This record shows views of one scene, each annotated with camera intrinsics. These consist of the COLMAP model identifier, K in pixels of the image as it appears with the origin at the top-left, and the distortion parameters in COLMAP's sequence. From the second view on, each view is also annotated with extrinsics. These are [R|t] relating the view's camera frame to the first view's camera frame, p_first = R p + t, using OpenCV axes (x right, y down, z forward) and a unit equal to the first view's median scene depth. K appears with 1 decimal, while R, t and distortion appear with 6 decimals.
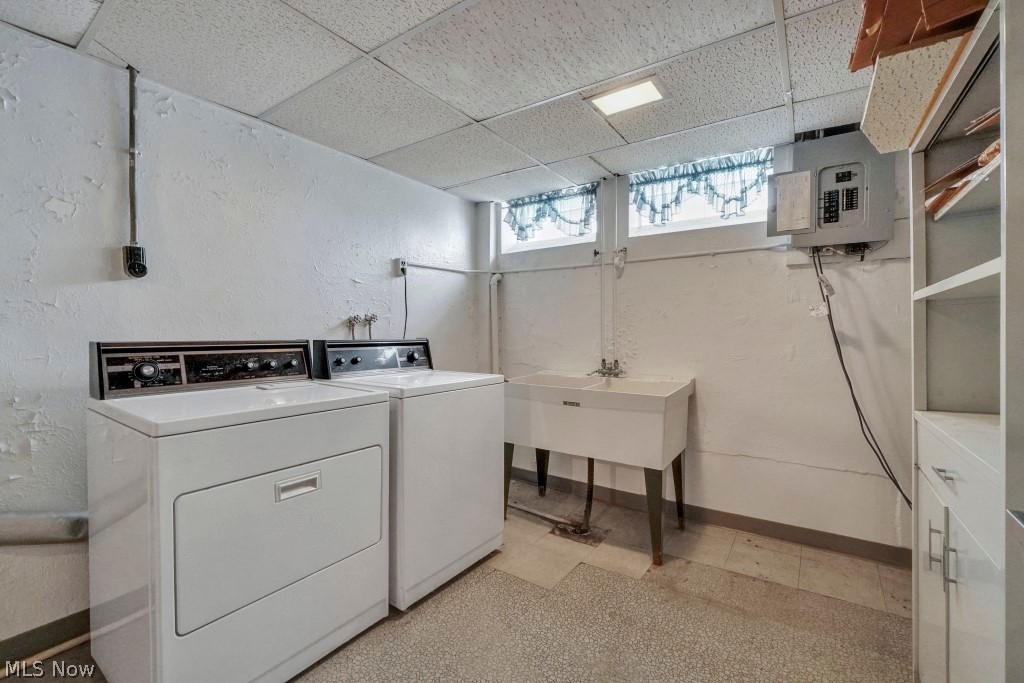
lens RADIAL K [[441.4, 0, 509.3], [0, 441.4, 333.5], [0, 0, 1]] dist [0.001923, 0.000269]
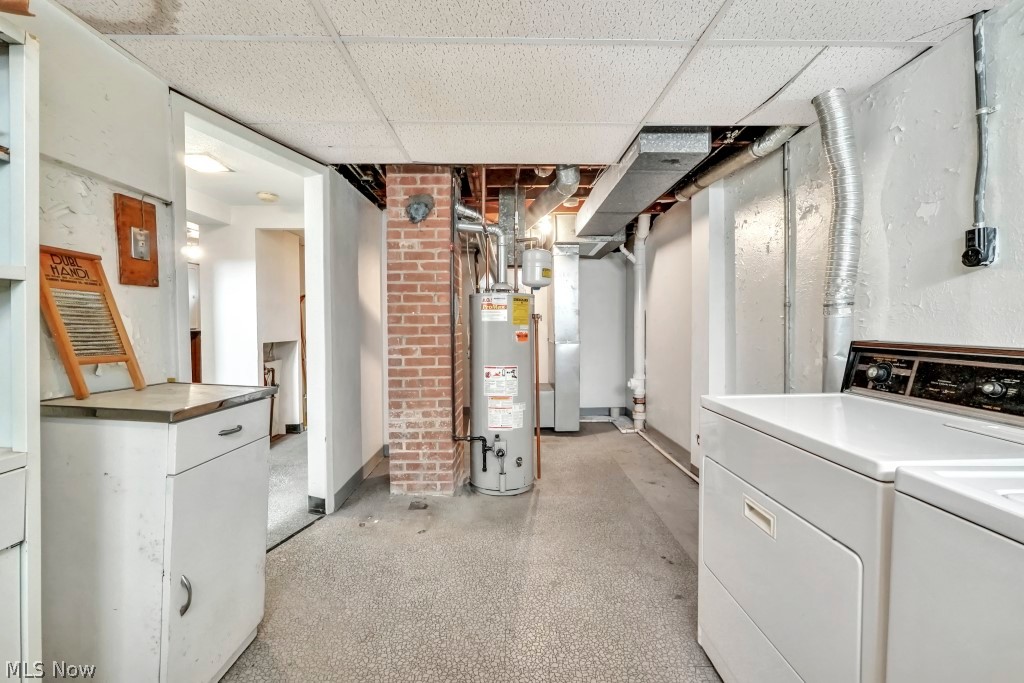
lens RADIAL K [[441.4, 0, 512.4], [0, 441.4, 335.6], [0, 0, 1]] dist [0.001923, 0.000269]
pose [[-0.816309, 0.013631, -0.577454, 0.352591], [-0.003797, 0.999573, 0.028963, -0.019861], [0.577603, 0.025835, -0.815909, 1.241603]]
